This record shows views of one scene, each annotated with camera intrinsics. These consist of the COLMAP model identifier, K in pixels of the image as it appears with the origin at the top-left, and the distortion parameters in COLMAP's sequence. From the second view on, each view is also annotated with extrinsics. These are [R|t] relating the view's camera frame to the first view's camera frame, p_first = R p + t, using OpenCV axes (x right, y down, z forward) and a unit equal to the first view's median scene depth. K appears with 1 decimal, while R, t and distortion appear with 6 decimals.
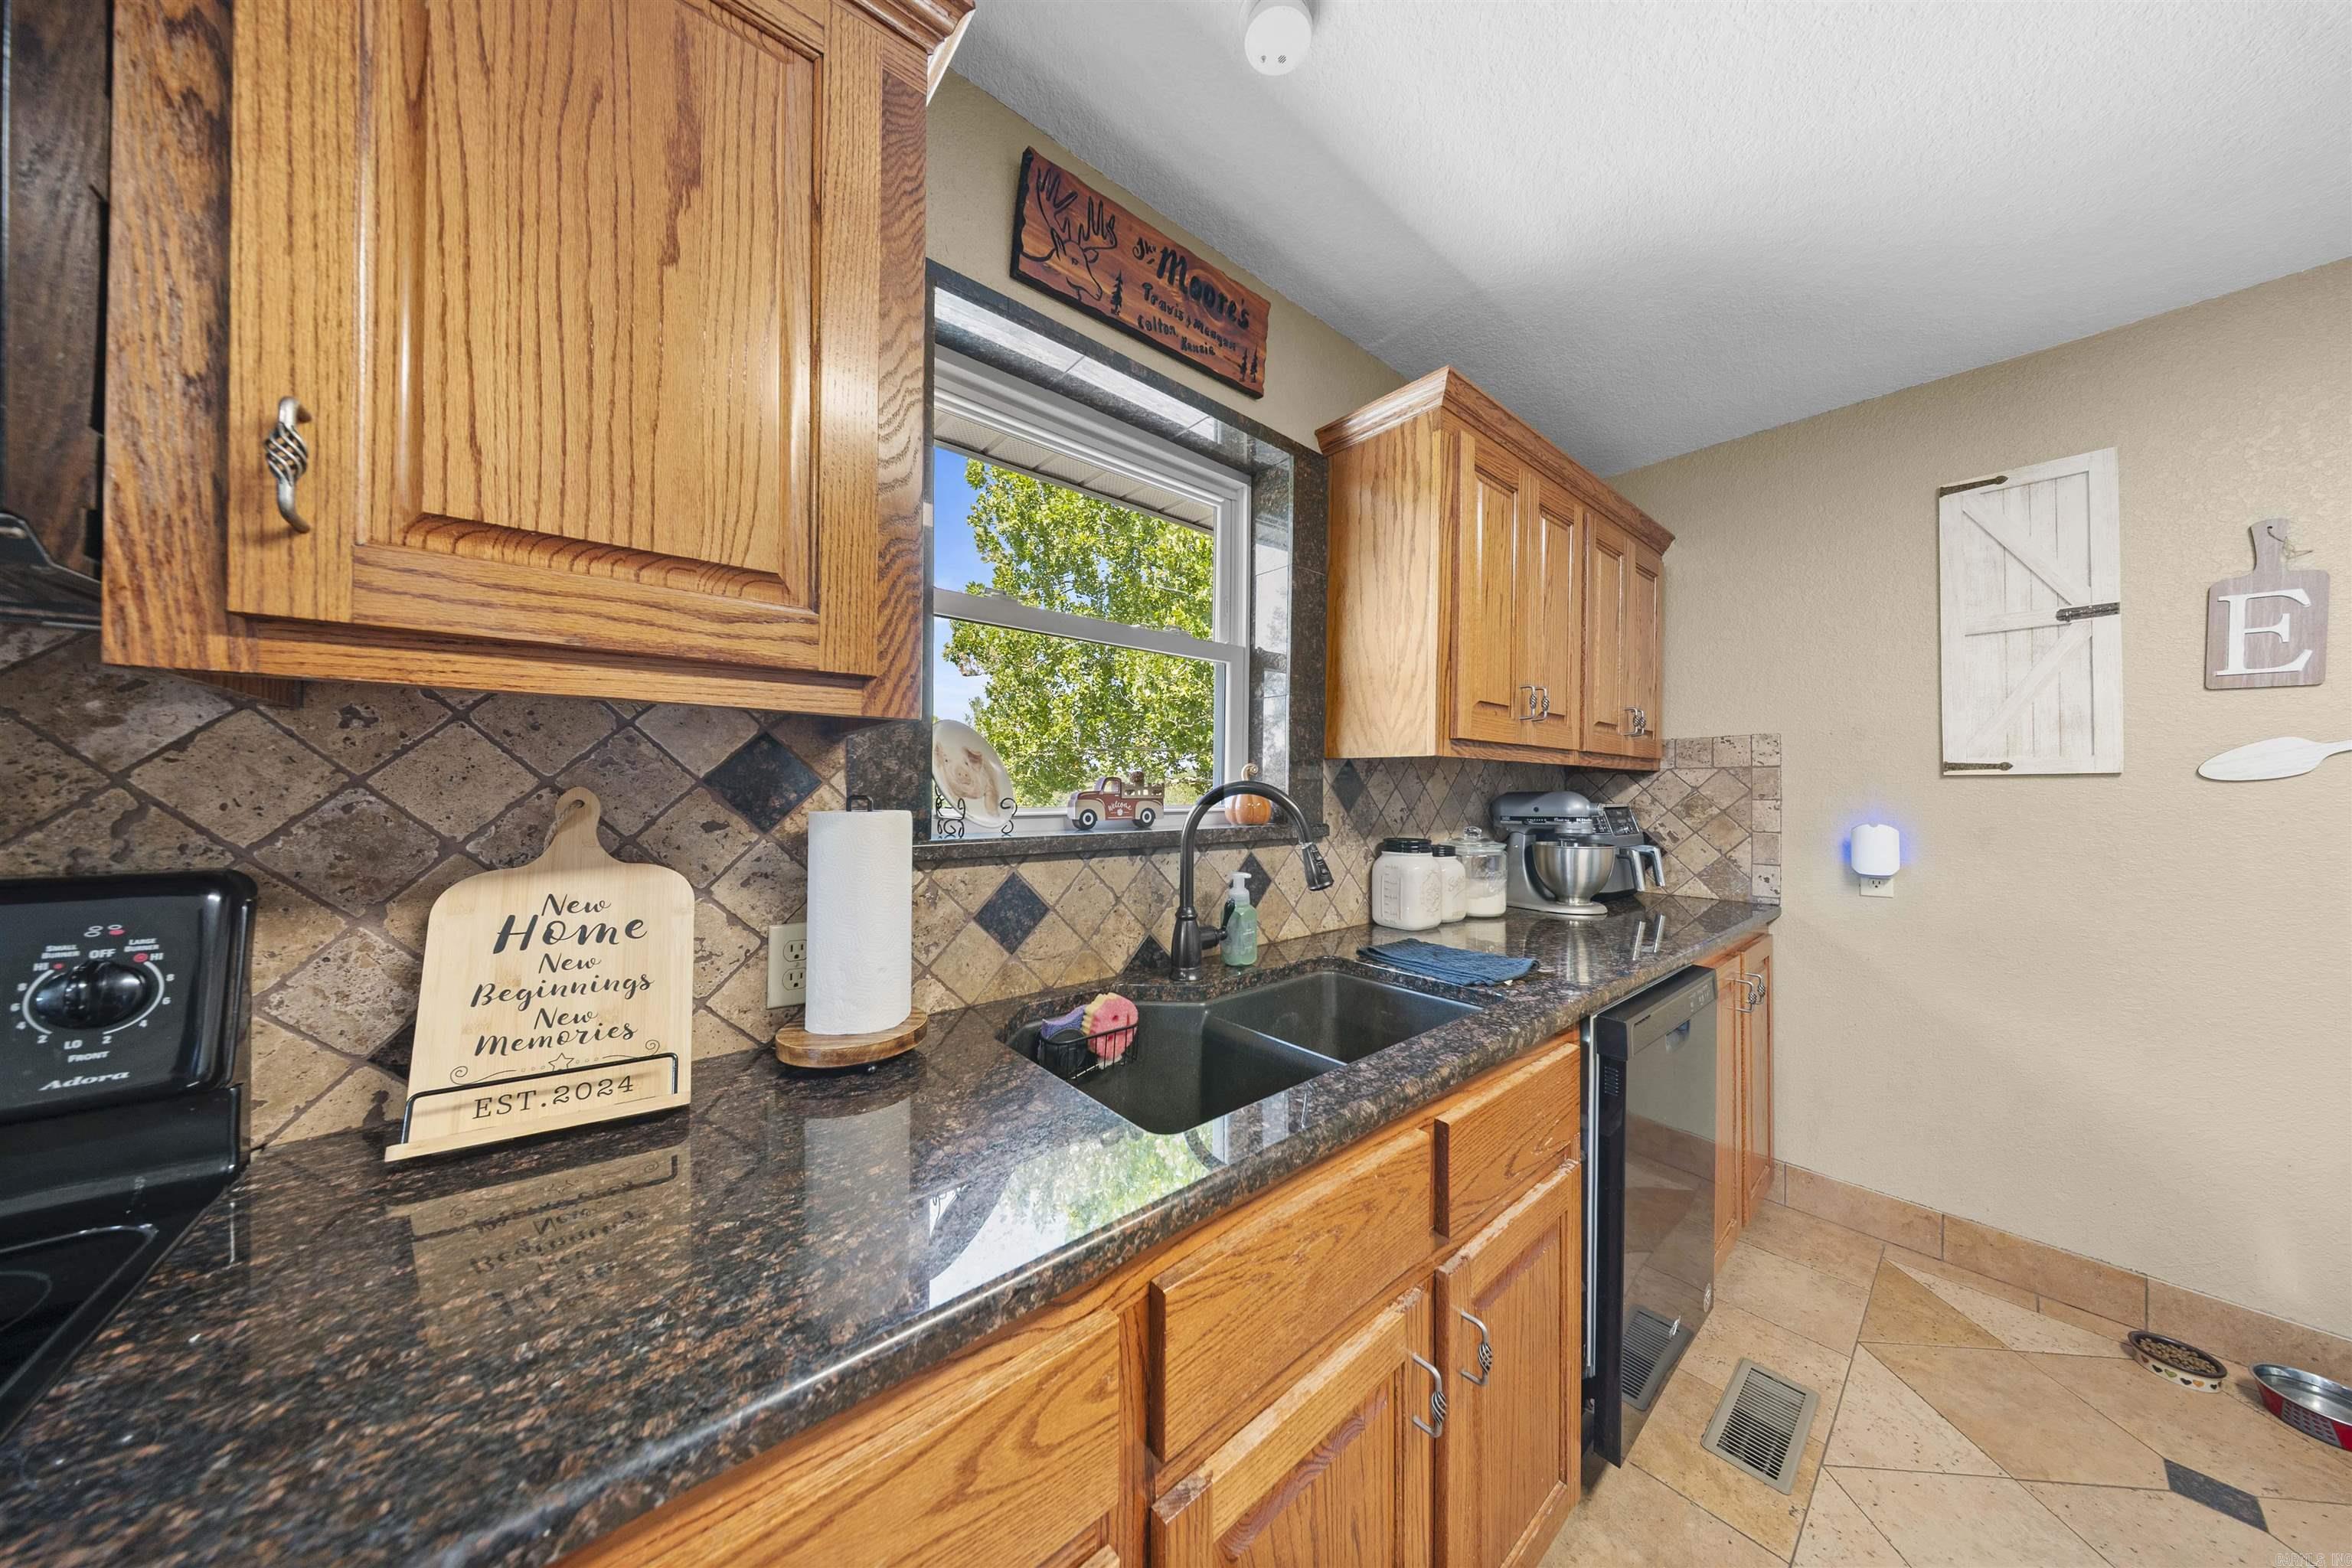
lens RADIAL K [[694.4, 0, 1174.5], [0, 694.4, 786.2], [0, 0, 1]] dist [0.000473, -0.001471]
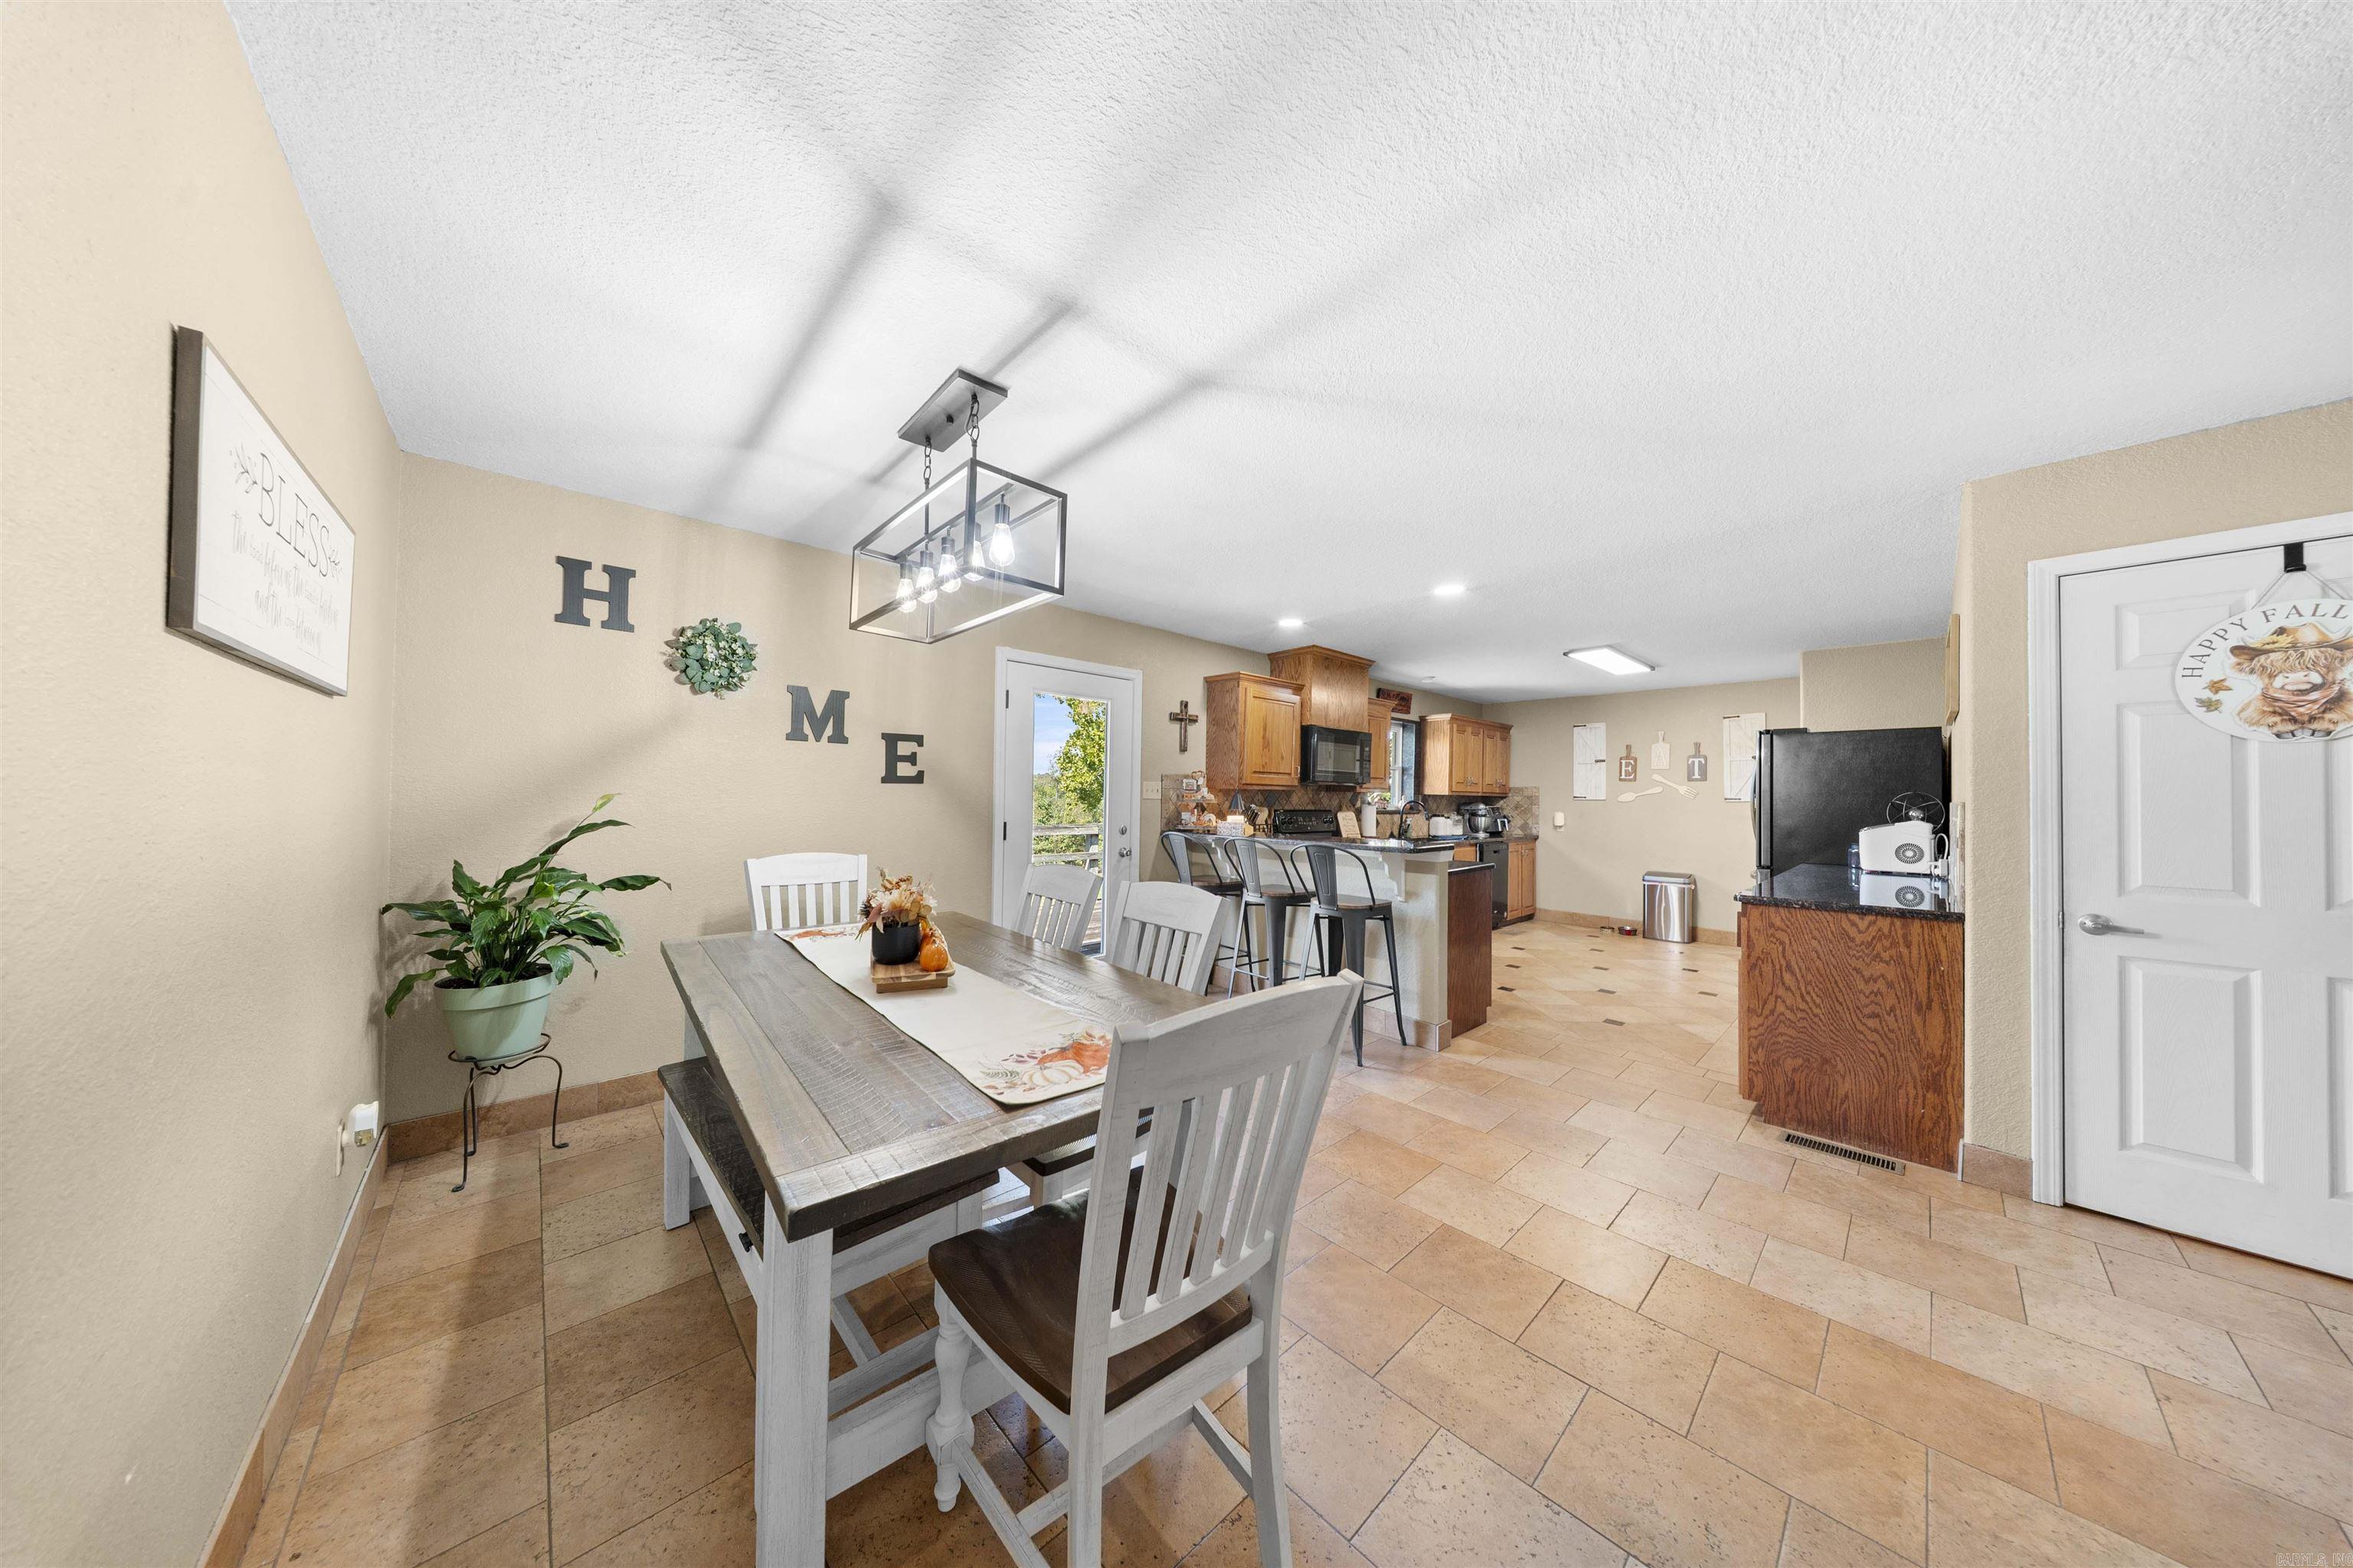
lens RADIAL K [[696.7, 0, 1178.1], [0, 696.7, 788.6], [0, 0, 1]] dist [-0.000361, -0.001676]
pose [[0.999022, 0.011614, 0.042668, -2.925149], [-0.011413, 0.999923, -0.004948, -0.072694], [-0.042722, 0.004456, 0.999077, -6.452875]]
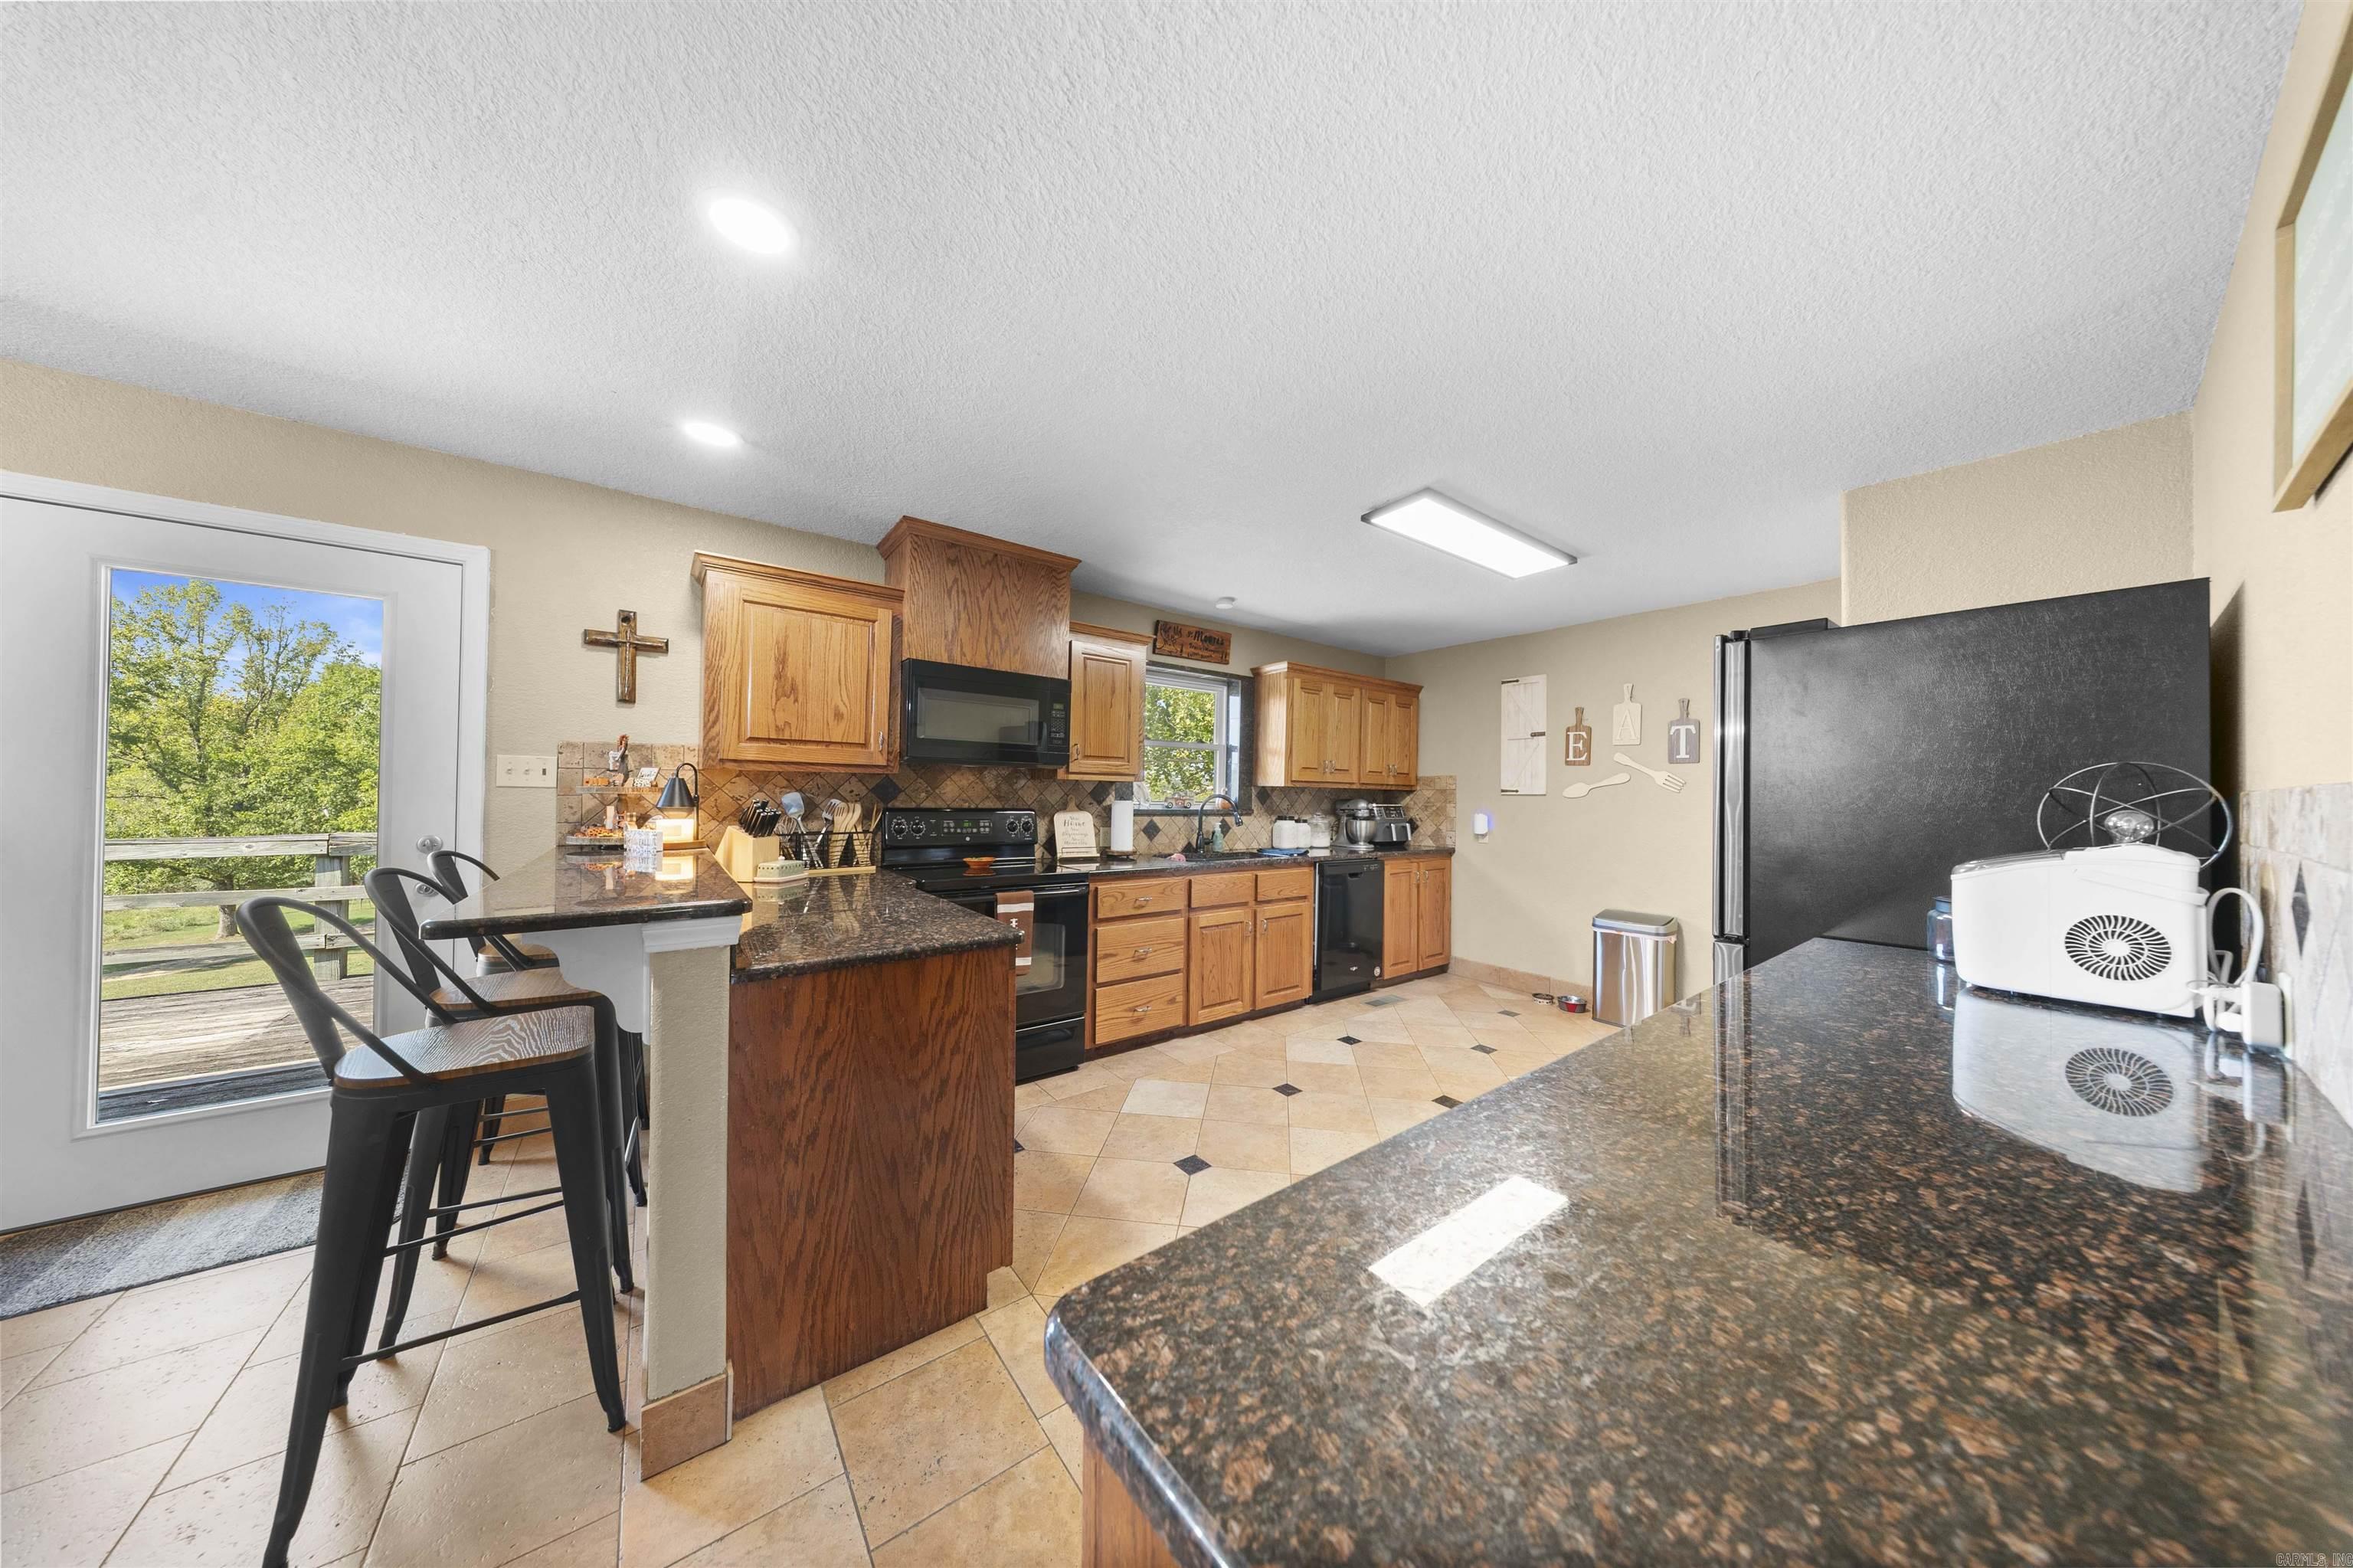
lens RADIAL K [[694.8, 0, 1175.0], [0, 694.8, 786.3], [0, 0, 1]] dist [0.000473, -0.001471]
pose [[0.998478, 0.011712, -0.053900, 0.117540], [-0.012108, 0.999902, -0.007019, -0.030814], [0.053813, 0.007660, 0.998522, -3.702603]]
